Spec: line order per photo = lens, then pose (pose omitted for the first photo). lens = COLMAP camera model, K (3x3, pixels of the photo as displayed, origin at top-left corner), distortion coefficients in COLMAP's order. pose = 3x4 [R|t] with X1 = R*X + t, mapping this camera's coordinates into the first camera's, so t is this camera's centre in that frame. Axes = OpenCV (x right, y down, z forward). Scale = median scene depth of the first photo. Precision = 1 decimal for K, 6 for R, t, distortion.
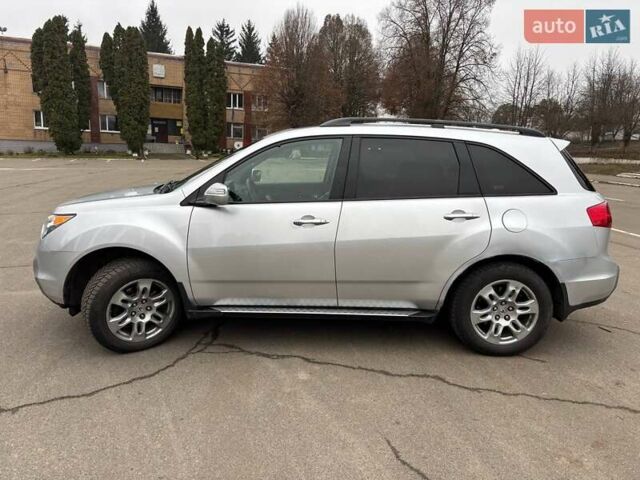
lens RADIAL K [[492.1, 0, 320.0], [0, 492.1, 240.0], [0, 0, 1]] dist [0.052595, -0.061932]
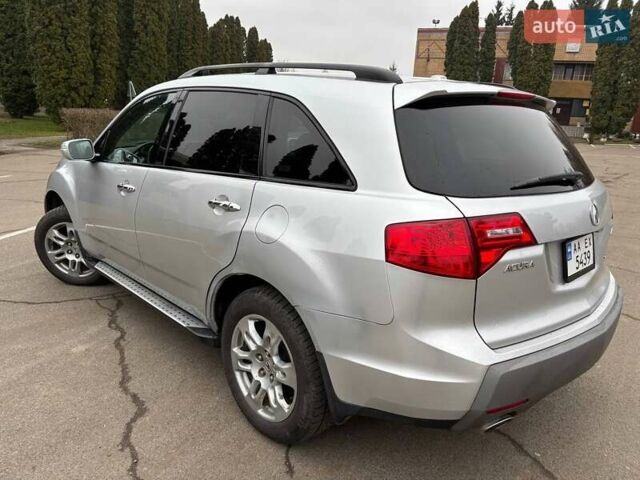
lens RADIAL K [[492.1, 0, 320.0], [0, 492.1, 240.0], [0, 0, 1]] dist [0.052595, -0.061932]
pose [[0.671068, 0.180935, -0.718979, 0.096889], [-0.159109, 0.982315, 0.098699, -0.009745], [0.724122, 0.048163, 0.687988, 0.071358]]
